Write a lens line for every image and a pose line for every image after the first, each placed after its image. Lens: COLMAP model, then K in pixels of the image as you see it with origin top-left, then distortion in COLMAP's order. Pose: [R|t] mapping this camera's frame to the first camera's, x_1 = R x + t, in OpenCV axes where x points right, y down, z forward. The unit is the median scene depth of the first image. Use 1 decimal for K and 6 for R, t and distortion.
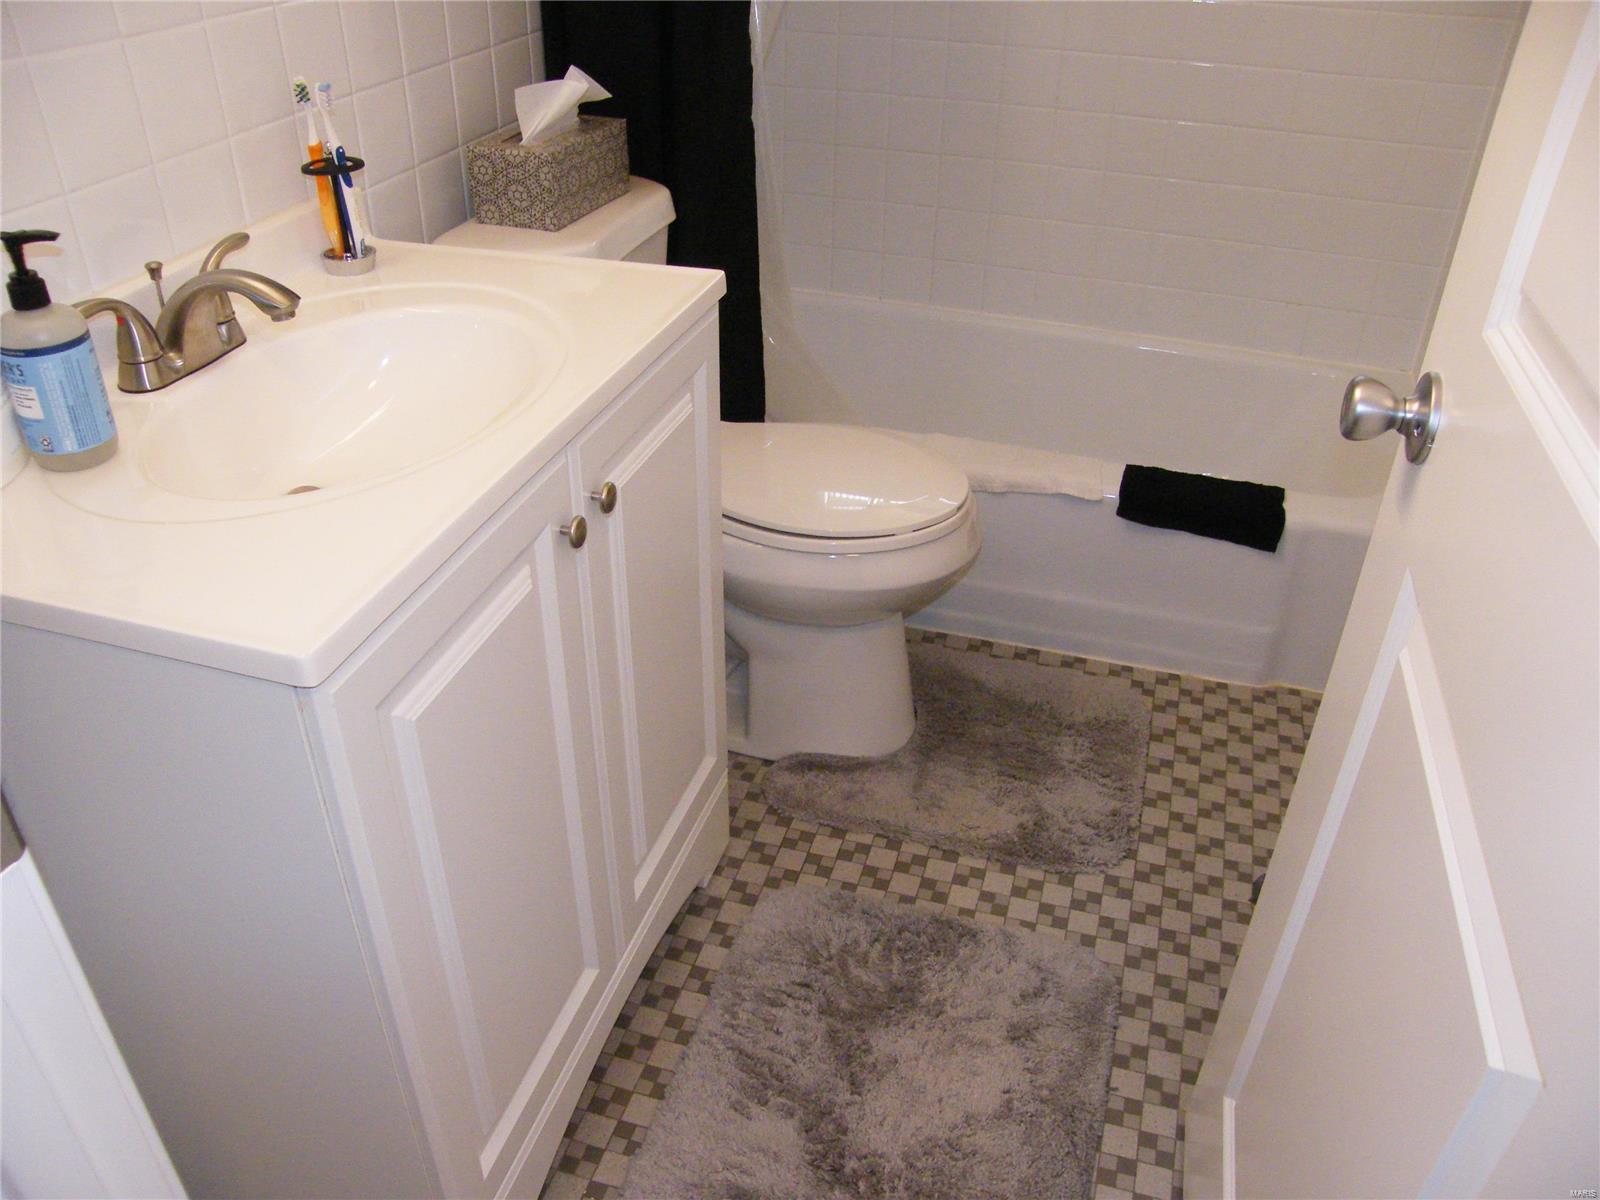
lens RADIAL K [[1273.3, 0, 796.2], [0, 1273.3, 601.5], [0, 0, 1]] dist [-0.160292, 0.127198]
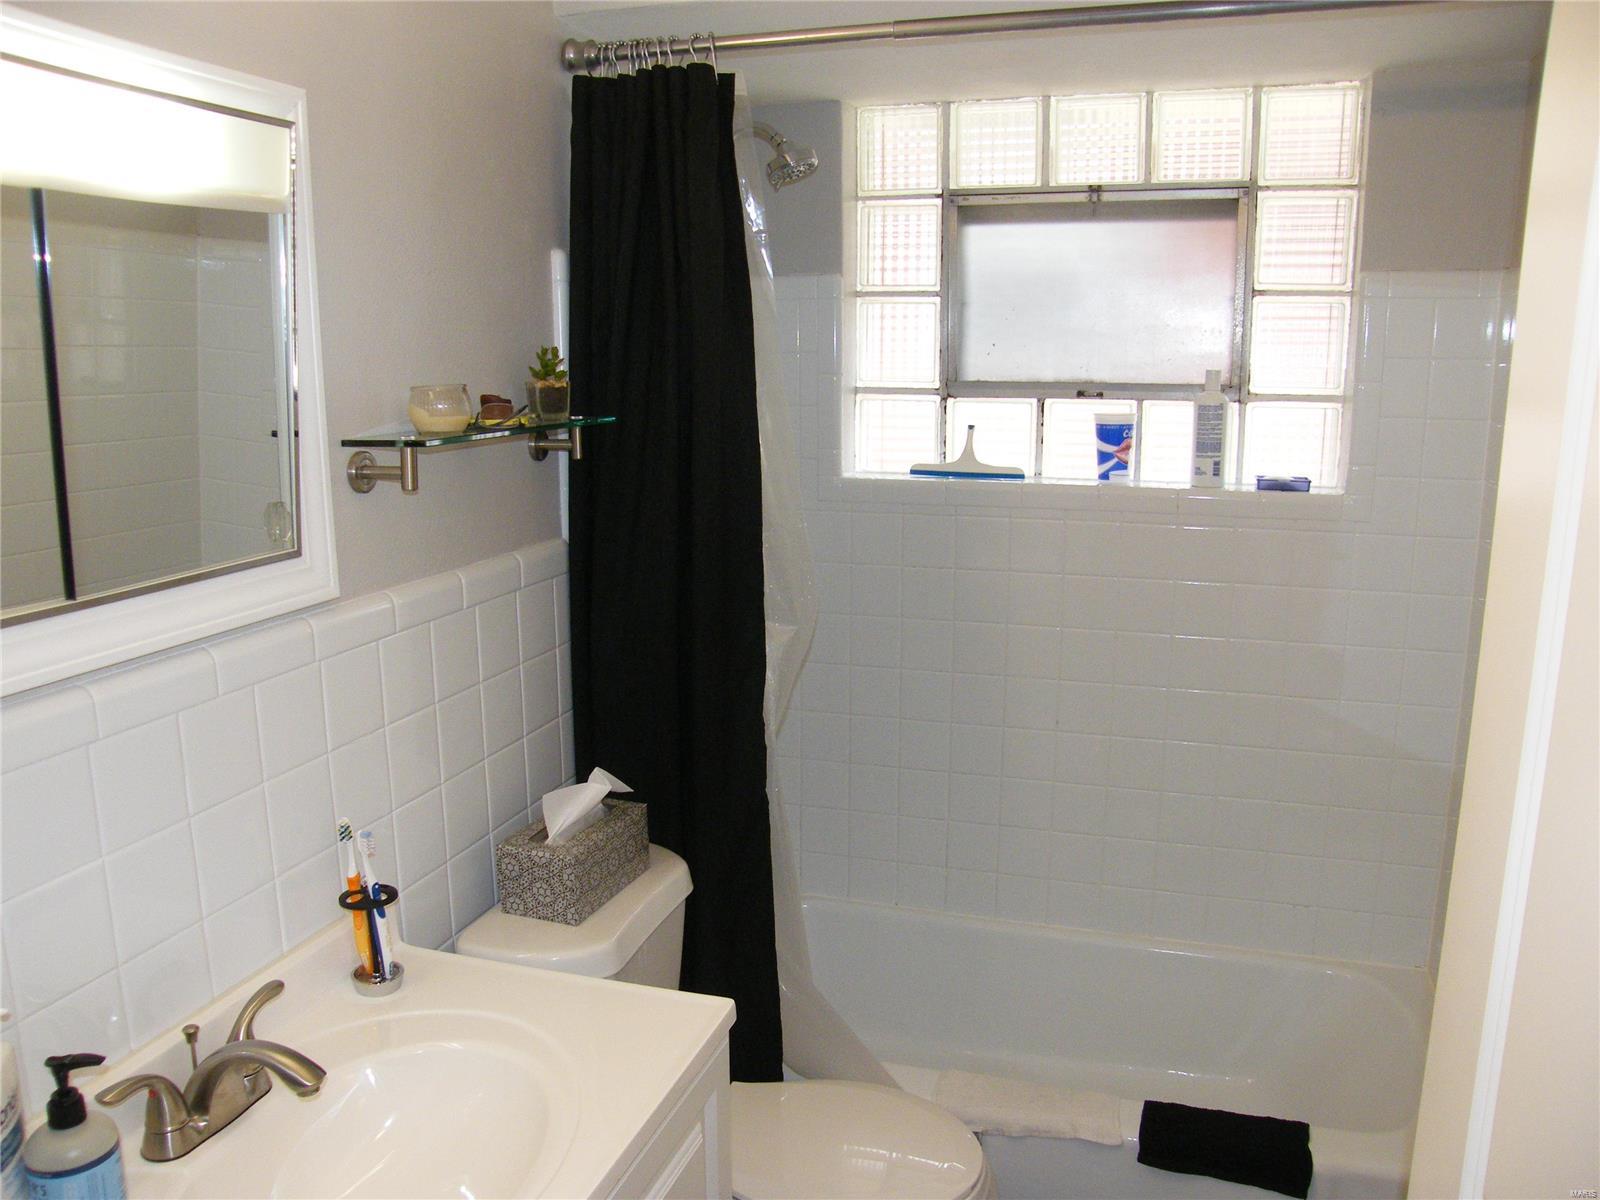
lens RADIAL K [[1273.3, 0, 793.7], [0, 1273.3, 606.0], [0, 0, 1]] dist [-0.160292, 0.127198]
pose [[0.999676, -0.009969, -0.023430, 0.019351], [0.000911, 0.933589, -0.358344, -0.193997], [0.025446, 0.358206, 0.933296, -0.084152]]
